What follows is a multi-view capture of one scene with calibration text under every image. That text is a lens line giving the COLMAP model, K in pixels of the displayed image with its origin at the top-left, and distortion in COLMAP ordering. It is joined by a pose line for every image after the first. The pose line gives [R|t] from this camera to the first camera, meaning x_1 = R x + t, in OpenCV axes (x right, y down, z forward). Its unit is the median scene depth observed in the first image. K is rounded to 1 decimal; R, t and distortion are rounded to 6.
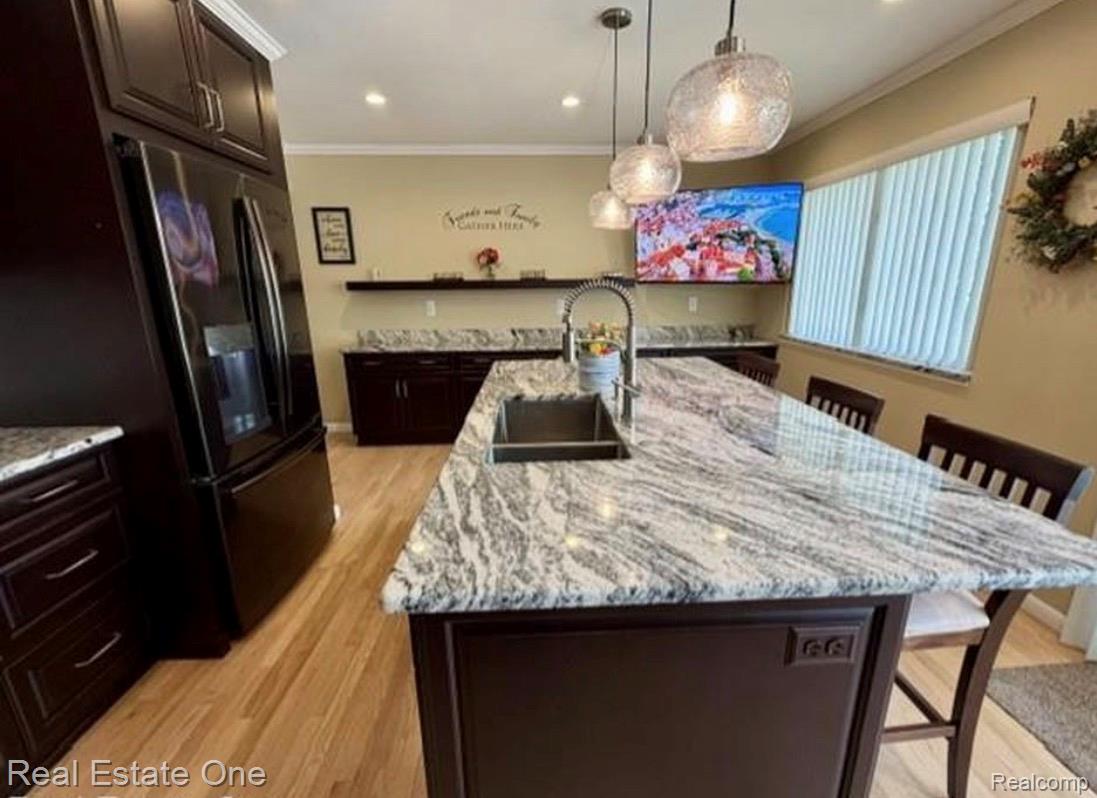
lens RADIAL K [[492.8, 0, 549.8], [0, 492.8, 404.3], [0, 0, 1]] dist [0.003373, -0.000196]
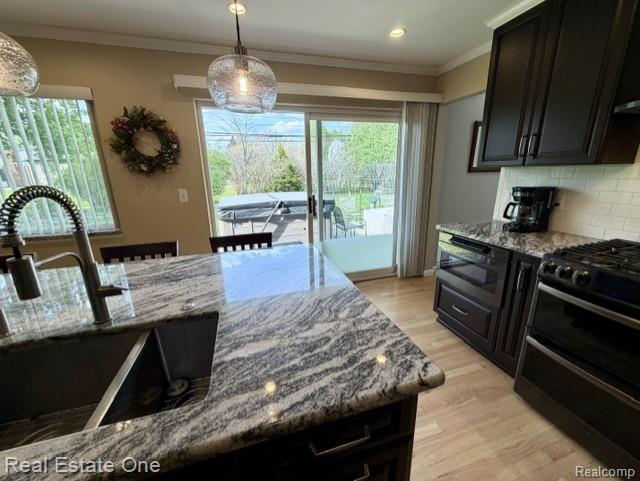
lens RADIAL K [[256.5, 0, 318.8], [0, 256.5, 241.5], [0, 0, 1]] dist [-0.009428, 0.000048]
pose [[-0.260371, -0.245922, 0.933664, -0.631474], [0.263909, 0.912065, 0.313829, -0.259314], [-0.928741, 0.328114, -0.172574, 0.961681]]
